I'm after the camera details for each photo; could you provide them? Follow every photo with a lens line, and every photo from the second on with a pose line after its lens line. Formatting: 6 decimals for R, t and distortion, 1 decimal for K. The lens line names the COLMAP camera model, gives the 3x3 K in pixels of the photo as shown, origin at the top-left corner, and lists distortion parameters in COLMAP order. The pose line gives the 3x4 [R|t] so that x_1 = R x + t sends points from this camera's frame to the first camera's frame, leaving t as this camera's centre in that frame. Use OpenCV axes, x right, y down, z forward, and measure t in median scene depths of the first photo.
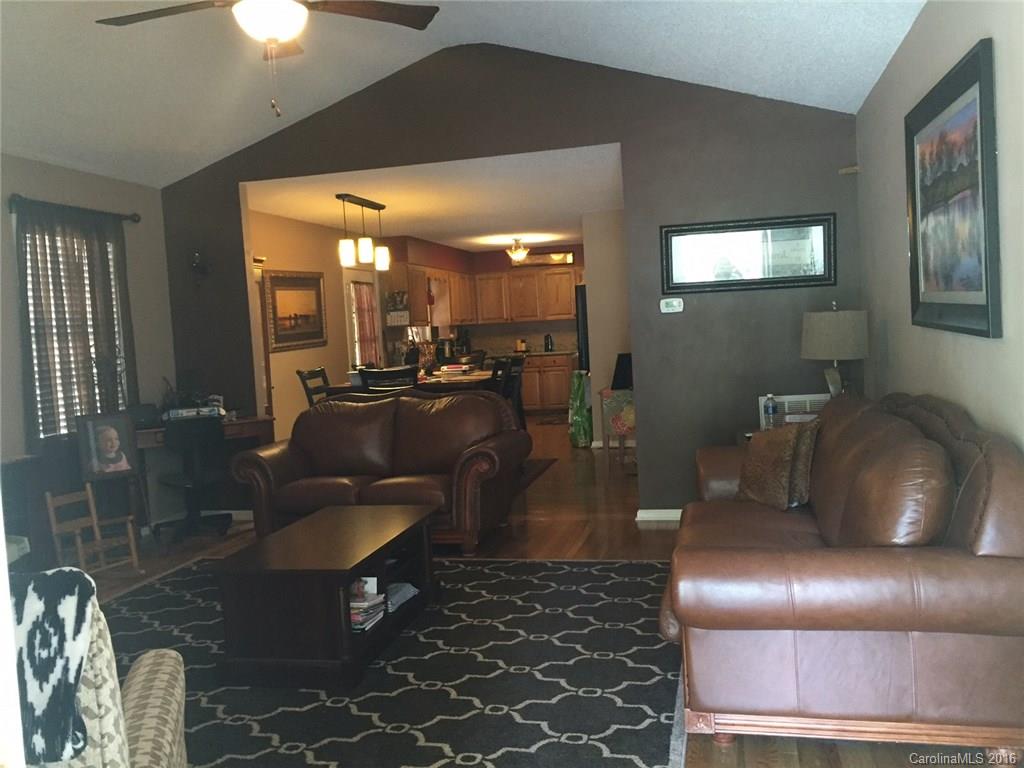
lens RADIAL K [[880.2, 0, 511.7], [0, 880.2, 378.4], [0, 0, 1]] dist [0.079330, -0.119734]
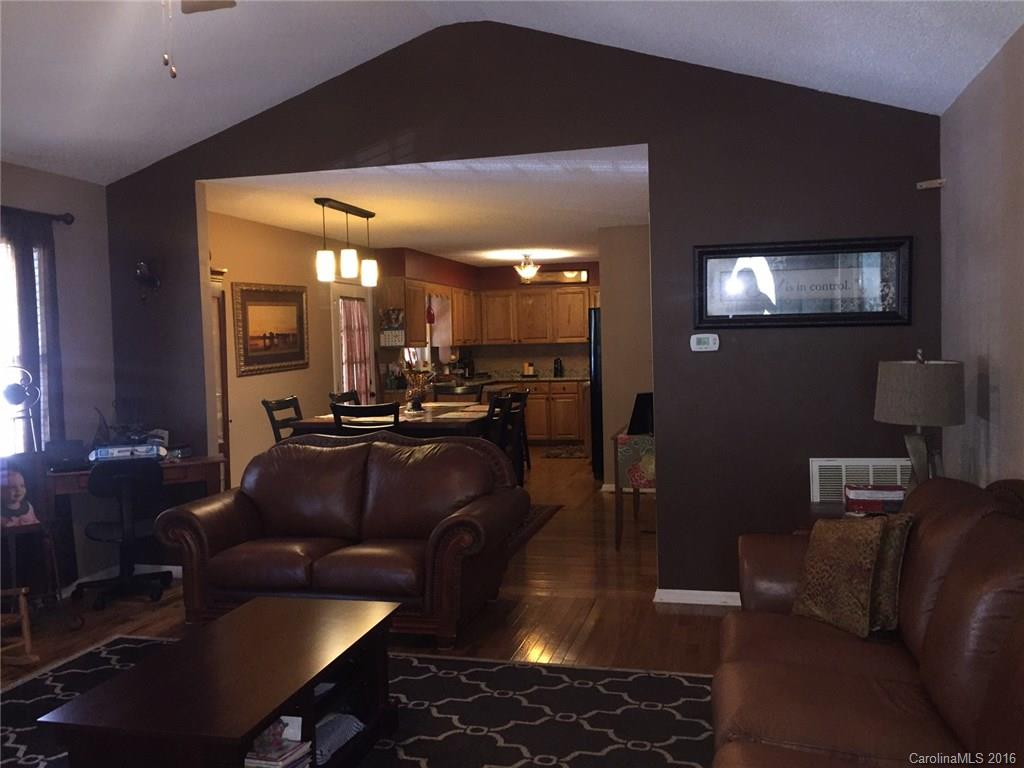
lens RADIAL K [[880.2, 0, 511.7], [0, 880.2, 378.4], [0, 0, 1]] dist [0.079330, -0.119734]
pose [[0.999437, 0.030476, -0.014007, 0.010796], [-0.030681, 0.999421, -0.014690, -0.023946], [0.013551, 0.015112, 0.999794, 0.133618]]
